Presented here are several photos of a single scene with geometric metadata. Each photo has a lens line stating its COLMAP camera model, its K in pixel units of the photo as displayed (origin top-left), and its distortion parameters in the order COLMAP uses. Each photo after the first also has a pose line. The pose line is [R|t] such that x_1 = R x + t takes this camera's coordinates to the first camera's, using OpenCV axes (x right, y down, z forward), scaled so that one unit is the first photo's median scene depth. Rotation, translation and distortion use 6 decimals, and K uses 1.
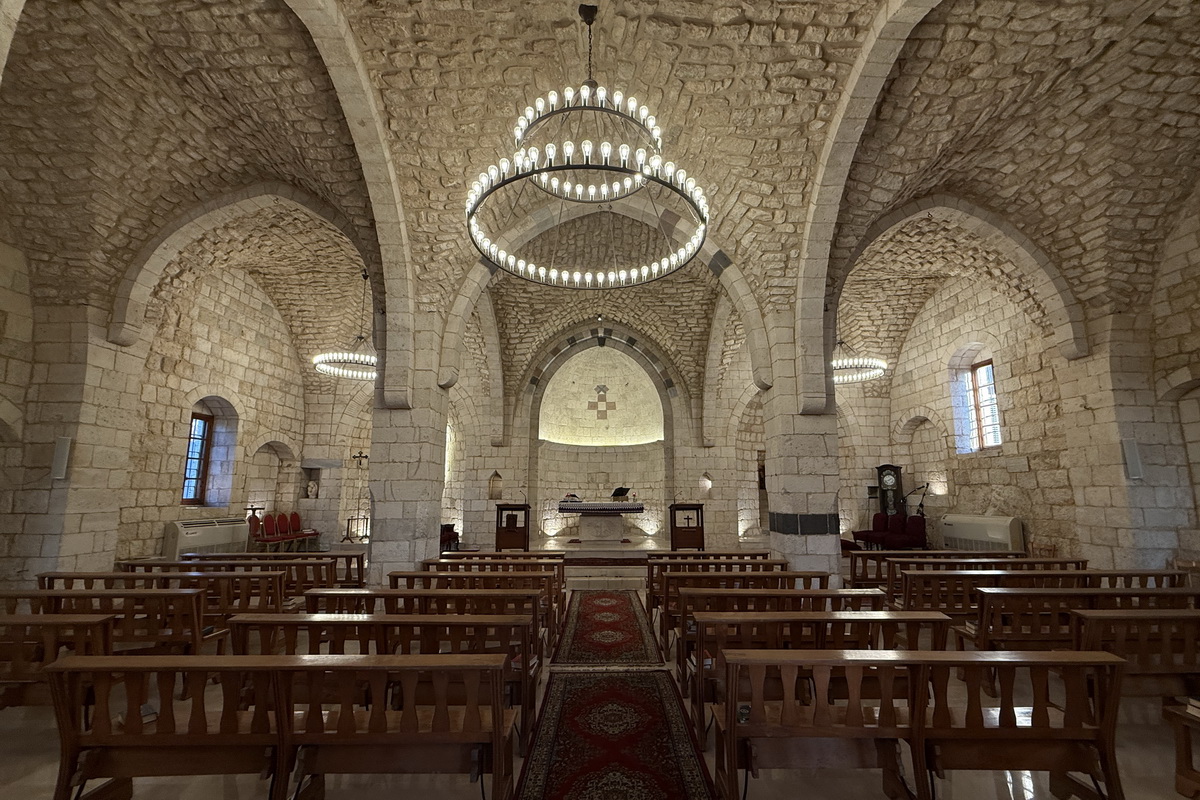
lens RADIAL K [[500.6, 0, 612.8], [0, 500.6, 423.6], [0, 0, 1]] dist [-0.000347, -0.000721]
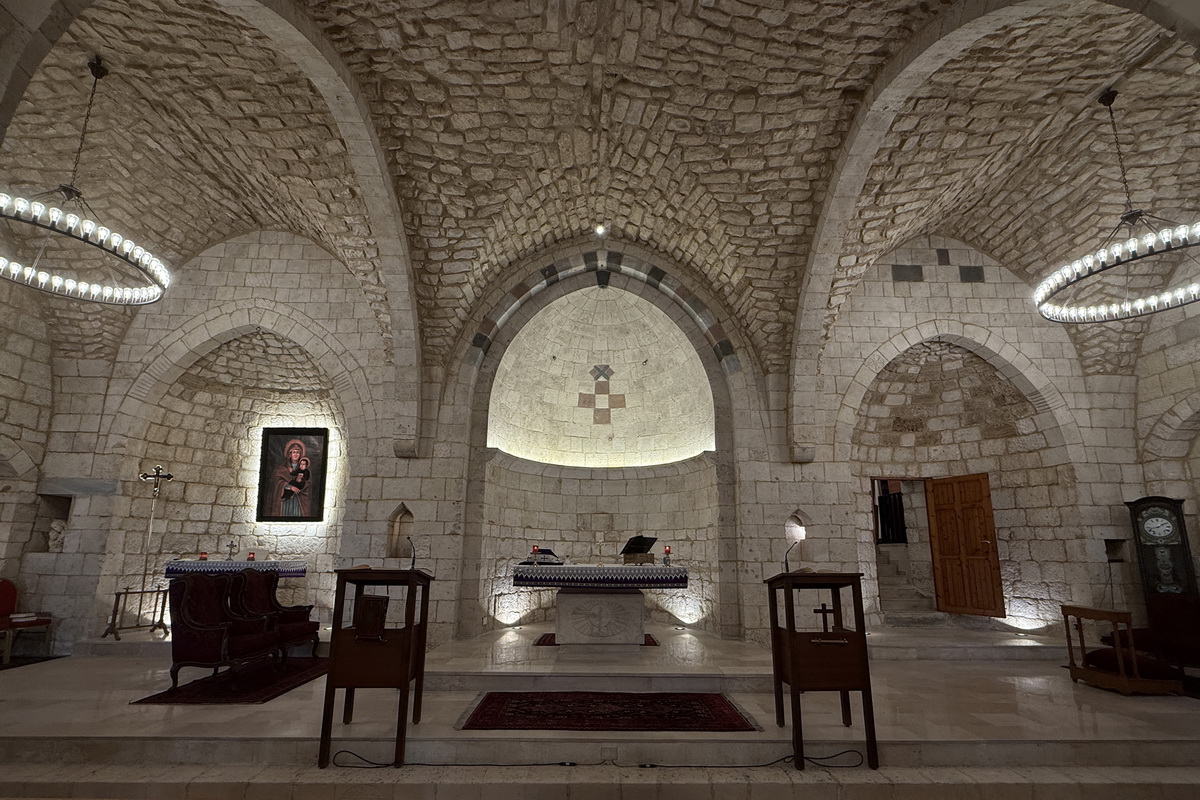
lens RADIAL K [[510.6, 0, 598.4], [0, 510.6, 459.4], [0, 0, 1]] dist [0.001547, -0.000101]
pose [[0.999777, 0.005158, -0.020462, -0.016619], [-0.006035, 0.999055, -0.043039, 0.075391], [0.020221, 0.043153, 0.998864, 0.498420]]
